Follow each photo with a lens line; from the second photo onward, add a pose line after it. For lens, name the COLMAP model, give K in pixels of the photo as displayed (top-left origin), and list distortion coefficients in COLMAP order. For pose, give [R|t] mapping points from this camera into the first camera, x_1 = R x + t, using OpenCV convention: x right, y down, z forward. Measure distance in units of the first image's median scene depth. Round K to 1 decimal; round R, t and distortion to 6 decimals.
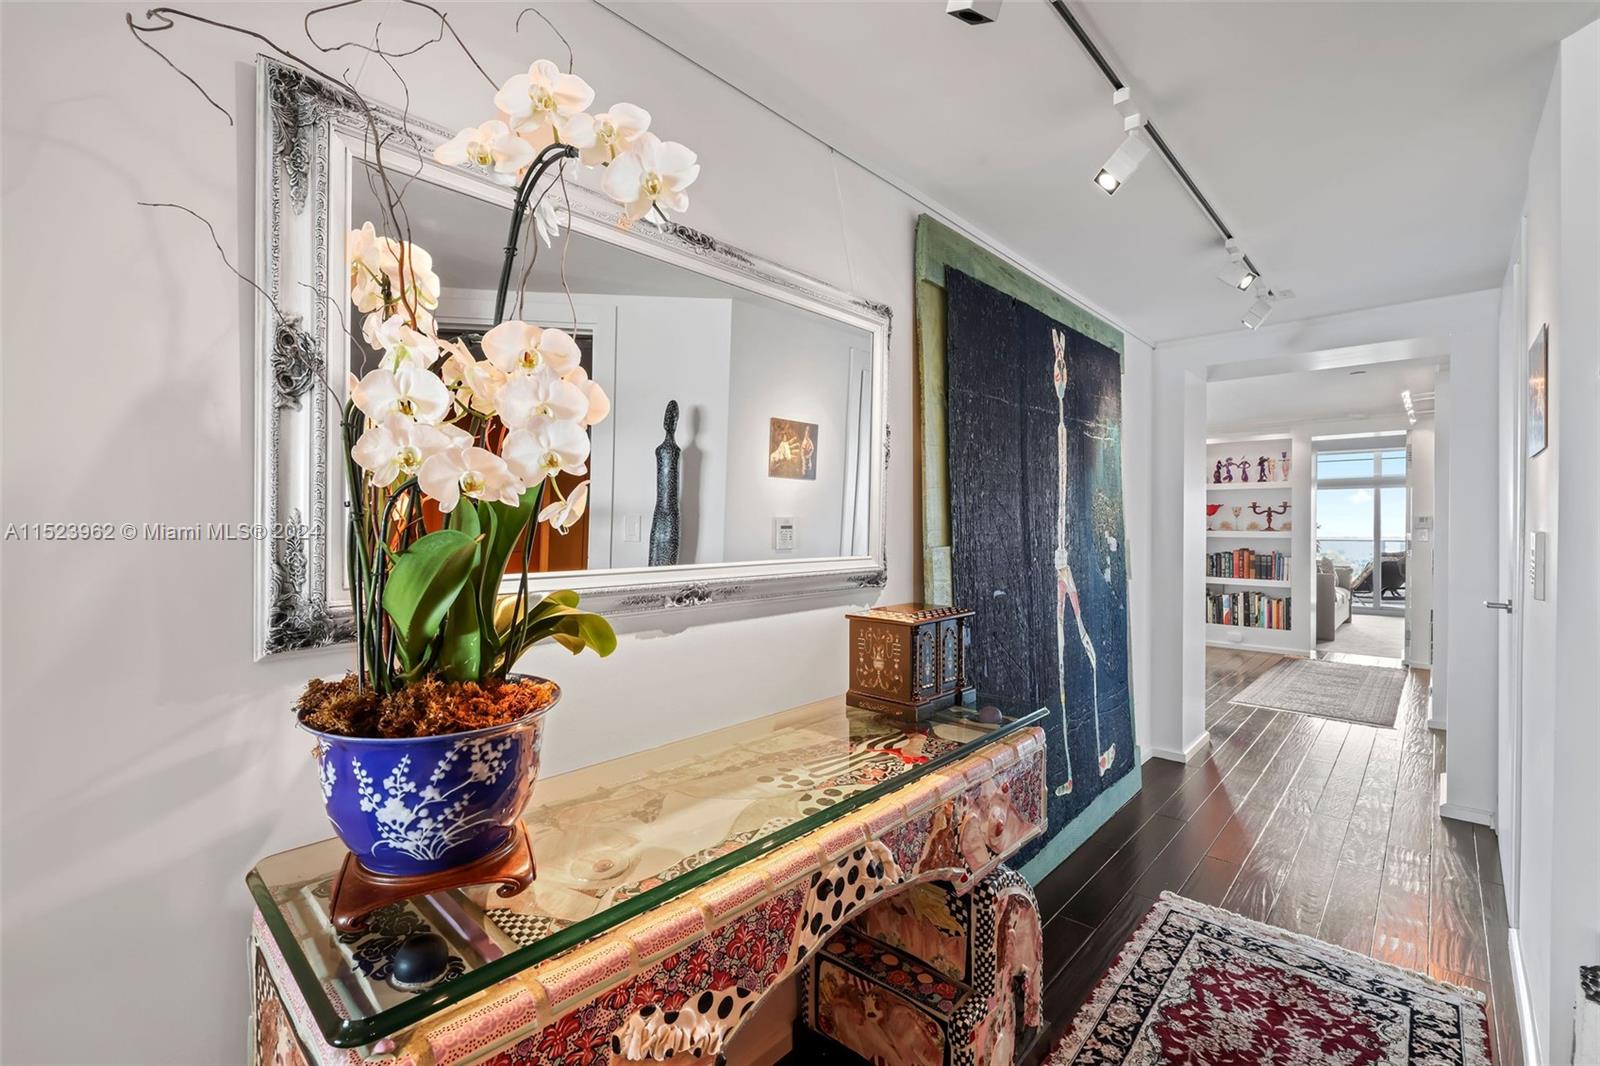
lens RADIAL K [[671.3, 0, 797.2], [0, 671.3, 535.1], [0, 0, 1]] dist [0.004412, 0.000503]
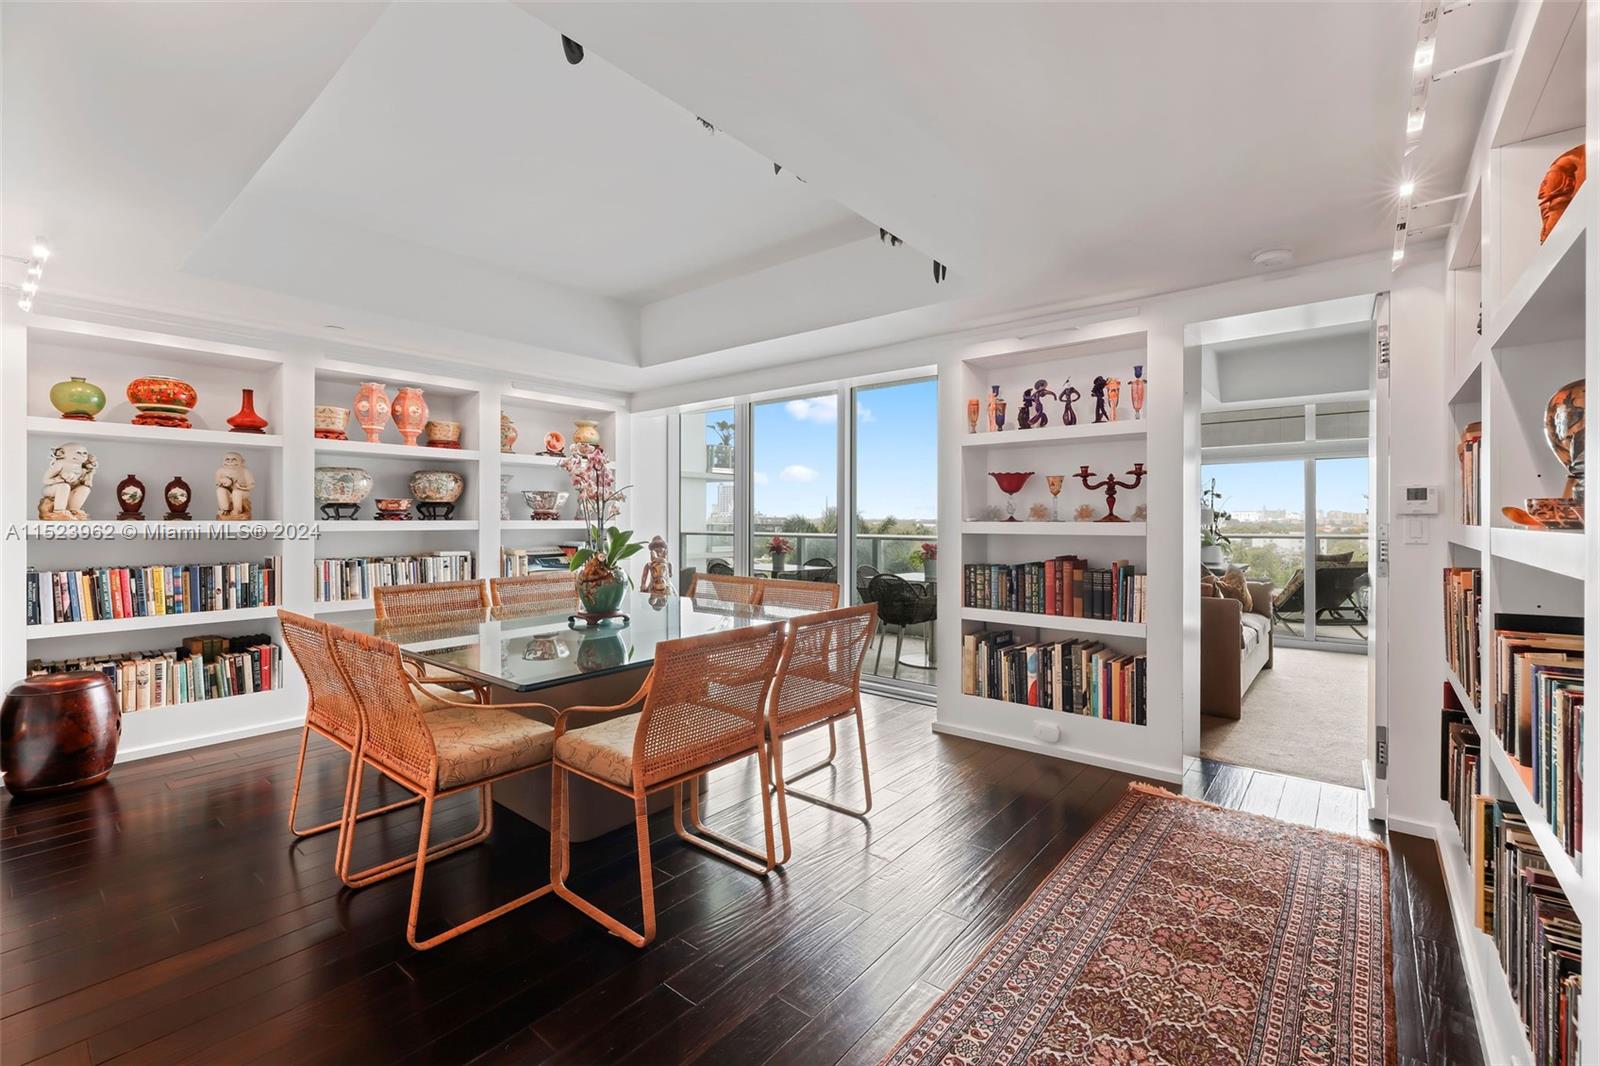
lens RADIAL K [[671.3, 0, 797.0], [0, 671.3, 523.9], [0, 0, 1]] dist [0.004412, 0.000503]
pose [[0.997956, -0.000528, 0.063902, 0.428105], [0.000994, 0.999973, -0.007247, -0.000970], [-0.063896, 0.007296, 0.997930, 0.503969]]
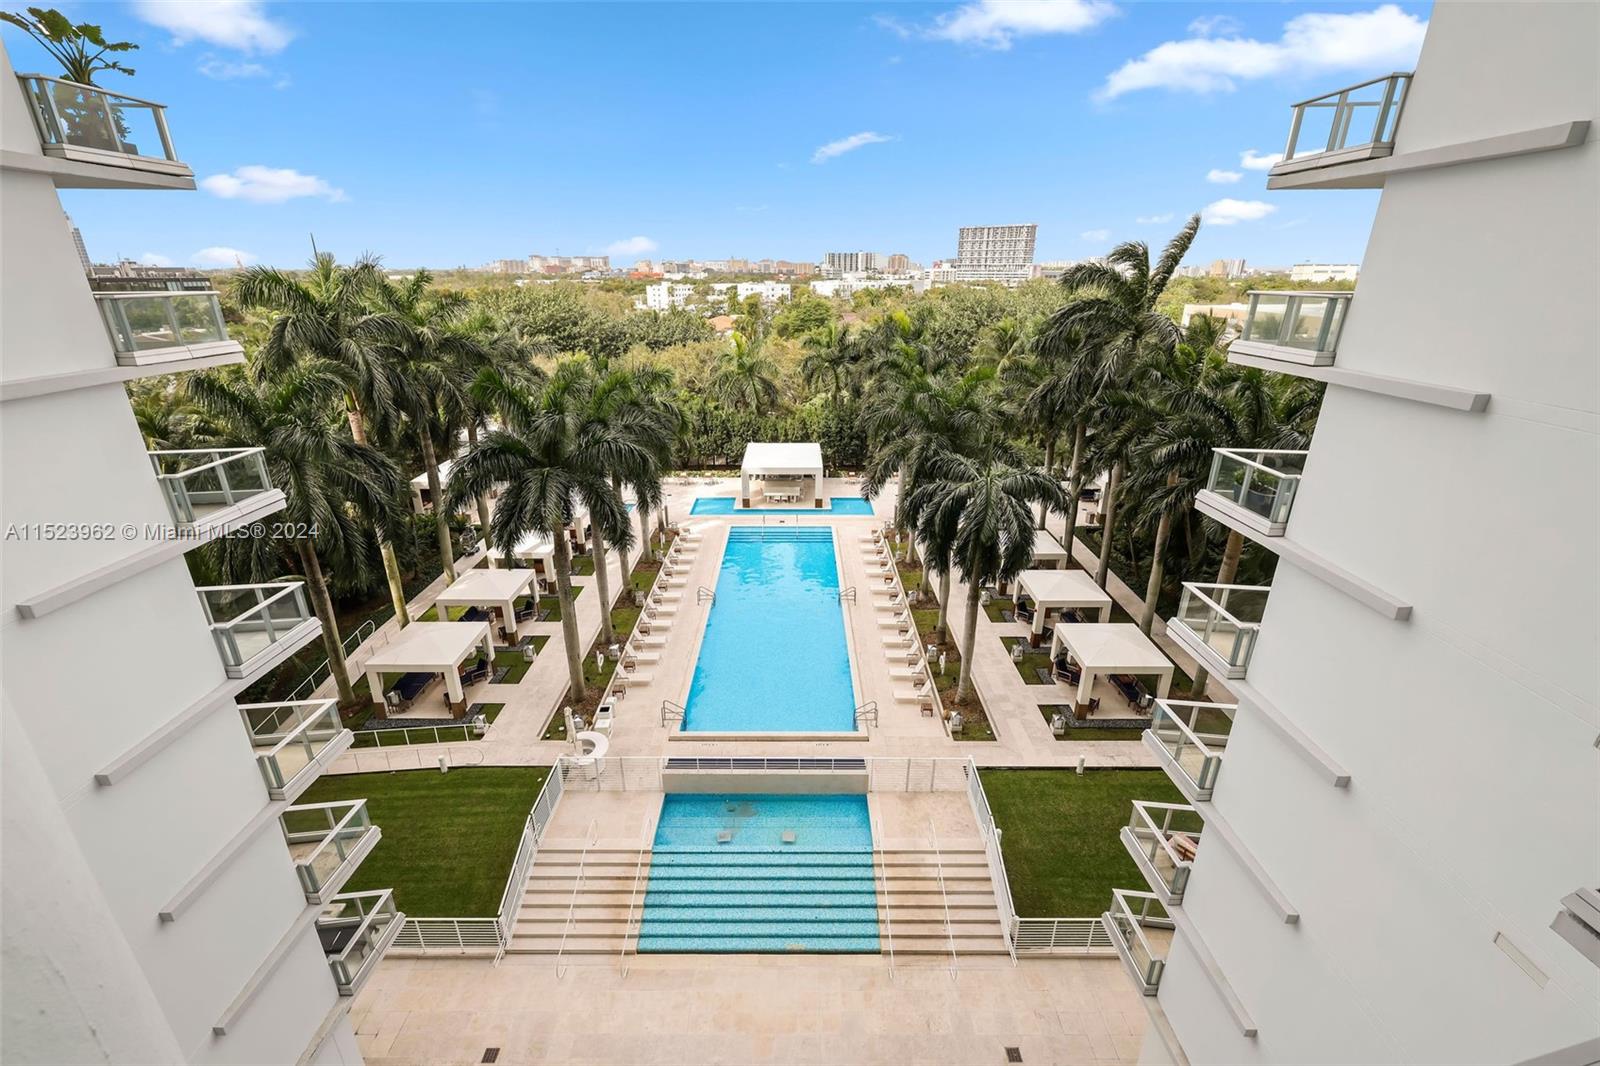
lens RADIAL K [[671.3, 0, 800.1], [0, 671.3, 528.5], [0, 0, 1]] dist [0.004412, 0.000503]
pose [[0.725856, -0.239623, 0.644759, 0.413040], [-0.001941, 0.936641, 0.350286, -0.006359], [-0.687844, -0.255508, 0.679401, 0.605479]]
